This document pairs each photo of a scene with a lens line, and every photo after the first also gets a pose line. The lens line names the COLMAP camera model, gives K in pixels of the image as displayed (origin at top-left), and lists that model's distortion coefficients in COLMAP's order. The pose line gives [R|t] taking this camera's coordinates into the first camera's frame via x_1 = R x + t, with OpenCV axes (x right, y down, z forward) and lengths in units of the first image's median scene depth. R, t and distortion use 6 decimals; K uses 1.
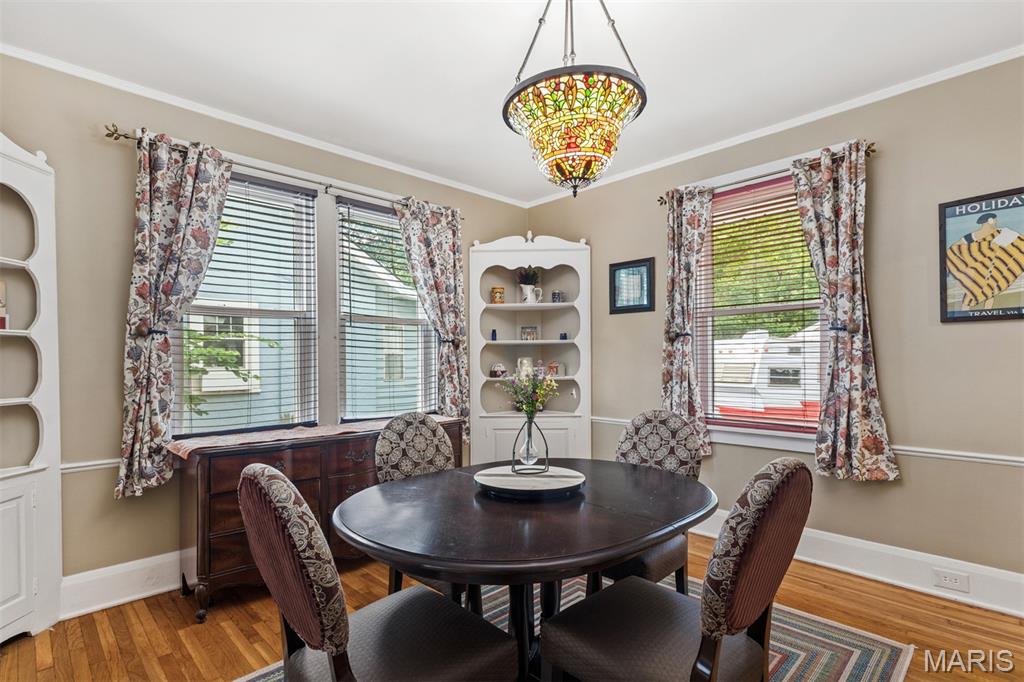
lens RADIAL K [[493.7, 0, 507.3], [0, 493.7, 356.8], [0, 0, 1]] dist [0.000082, 0.000697]
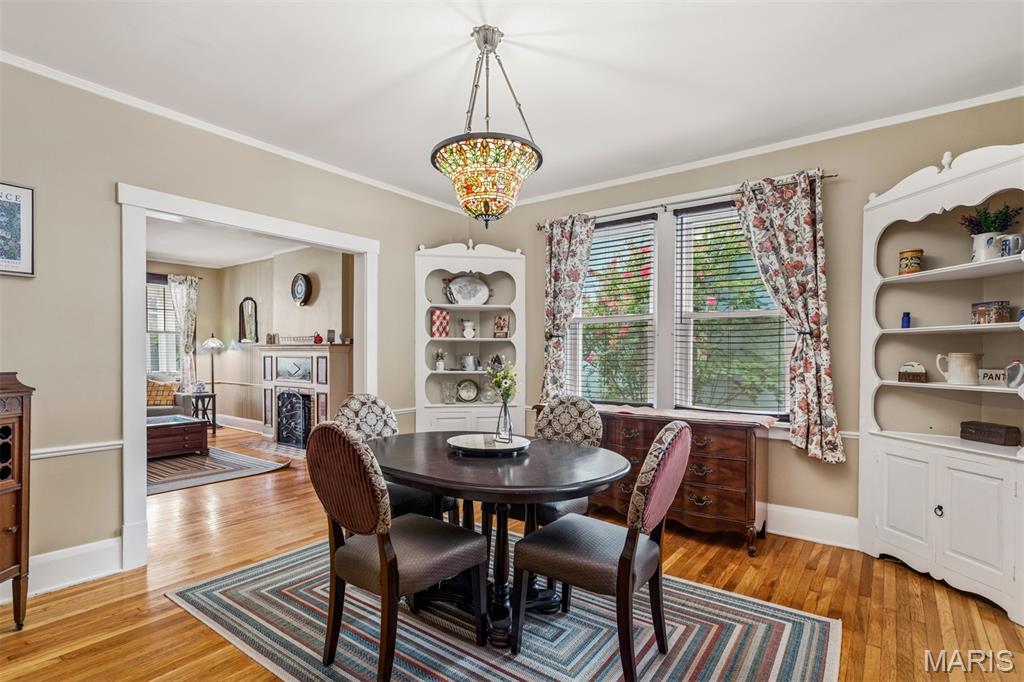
lens RADIAL K [[493.7, 0, 507.3], [0, 493.7, 356.8], [0, 0, 1]] dist [0.000082, 0.000697]
pose [[0.170492, 0.015968, -0.985230, 0.884181], [0.000156, 0.999868, 0.016232, -0.006503], [0.985359, -0.002921, 0.170467, 0.519212]]
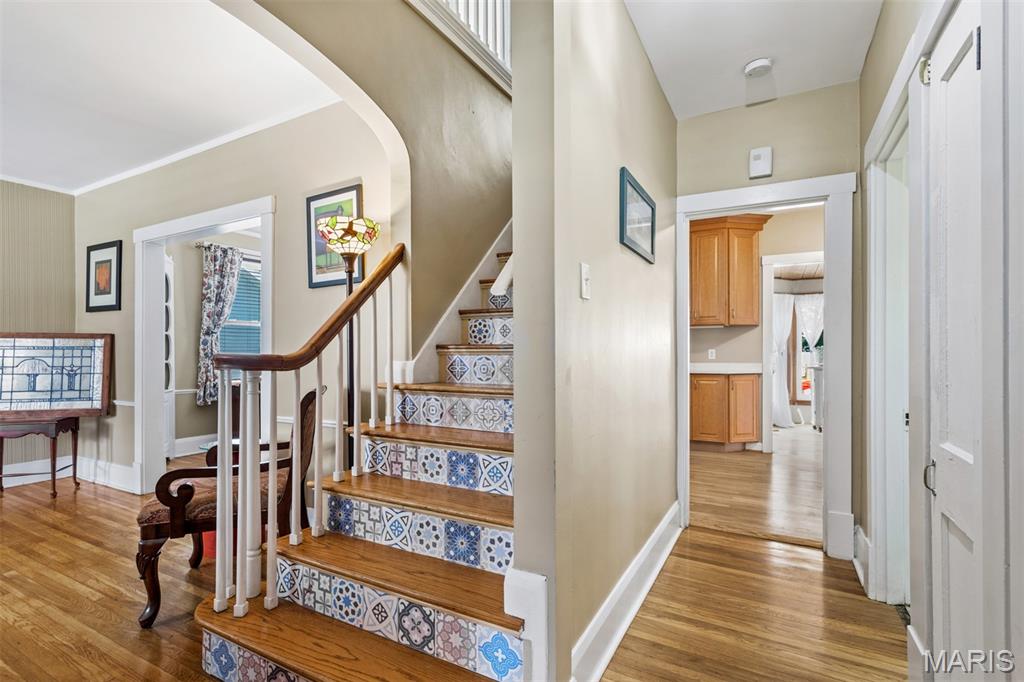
lens RADIAL K [[493.7, 0, 507.3], [0, 493.7, 356.8], [0, 0, 1]] dist [0.000082, 0.000697]
pose [[0.958321, 0.004508, 0.285659, -0.073099], [-0.007369, 0.999933, 0.008941, 0.027251], [-0.285599, -0.010674, 0.958290, -1.444440]]
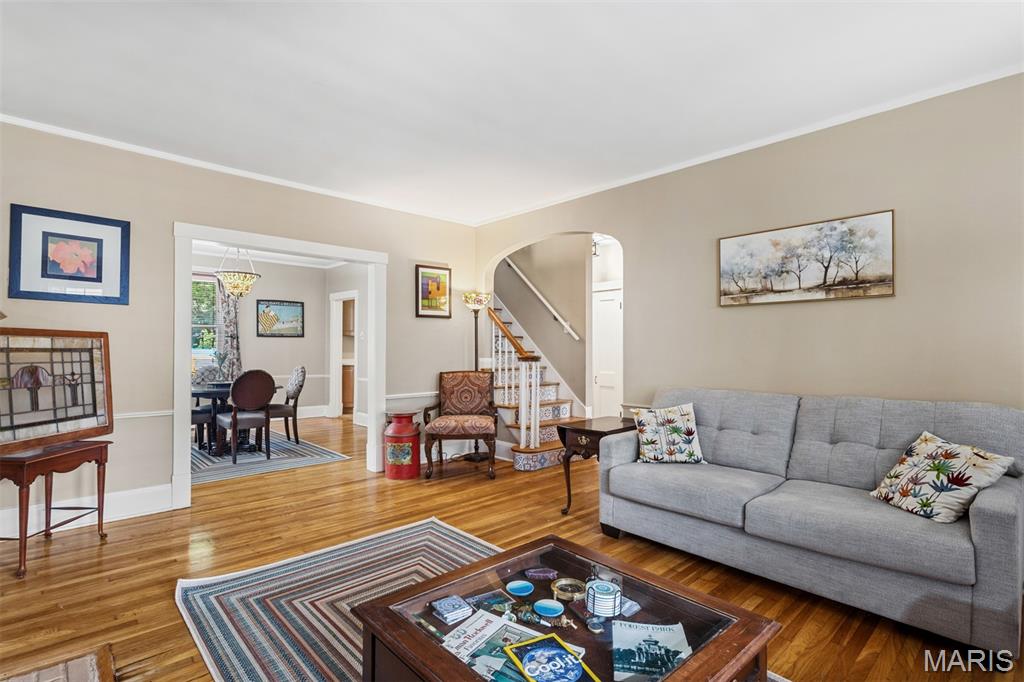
lens RADIAL K [[492.3, 0, 498.2], [0, 492.3, 350.3], [0, 0, 1]] dist [-0.000336, 0.000628]
pose [[0.030524, 0.006131, 0.999515, -2.094748], [-0.009030, 0.999942, -0.005858, 0.021458], [-0.999493, -0.008847, 0.030578, -0.611331]]
